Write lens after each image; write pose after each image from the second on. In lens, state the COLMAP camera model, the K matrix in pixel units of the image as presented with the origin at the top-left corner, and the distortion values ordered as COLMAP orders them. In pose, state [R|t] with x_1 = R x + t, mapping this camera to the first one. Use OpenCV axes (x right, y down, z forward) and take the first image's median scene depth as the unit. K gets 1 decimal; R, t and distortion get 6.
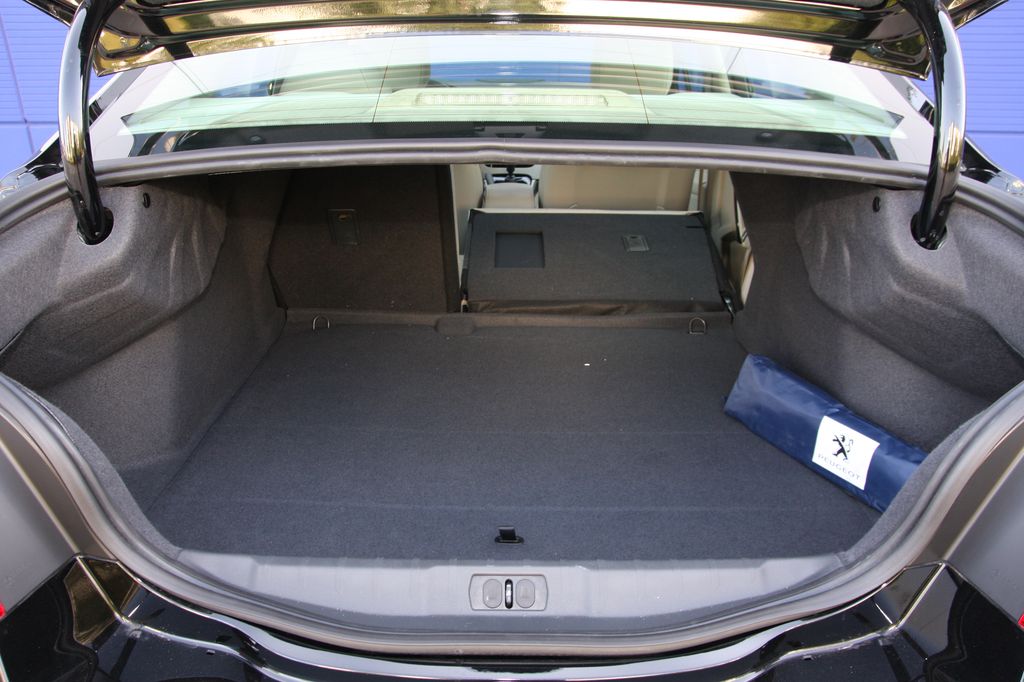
lens RADIAL K [[784.9, 0, 509.5], [0, 784.9, 342.5], [0, 0, 1]] dist [-0.121209, 0.056019]
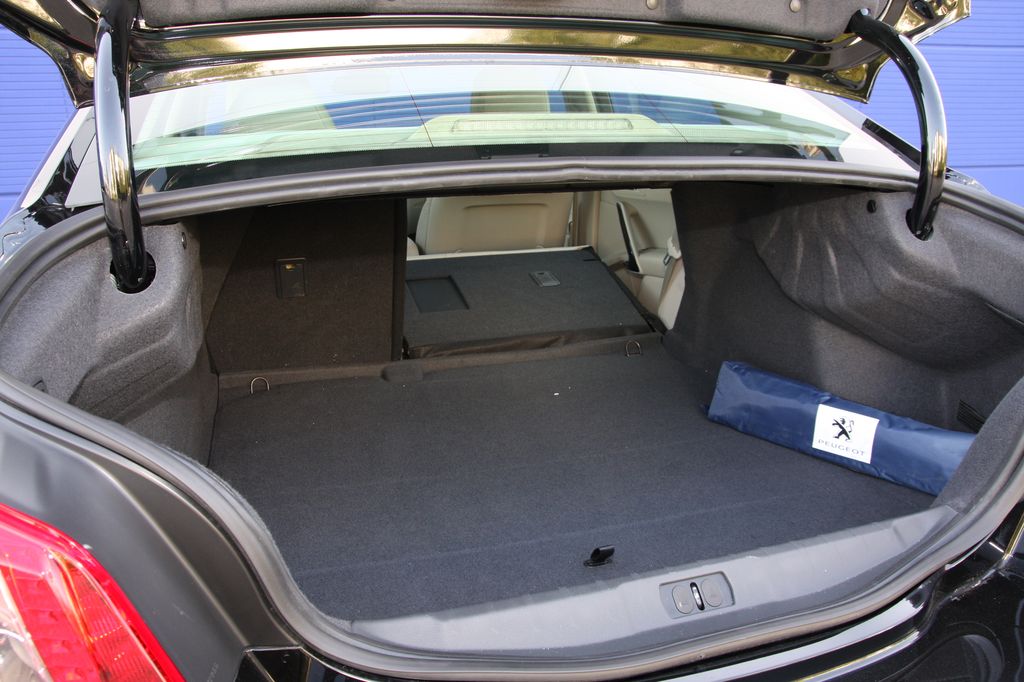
lens RADIAL K [[784.9, 0, 507.7], [0, 784.9, 344.8], [0, 0, 1]] dist [-0.121209, 0.056019]
pose [[0.954305, -0.098084, 0.282280, -0.363883], [0.118830, 0.991260, -0.057295, 0.024179], [-0.274193, 0.088221, 0.957620, 0.069150]]
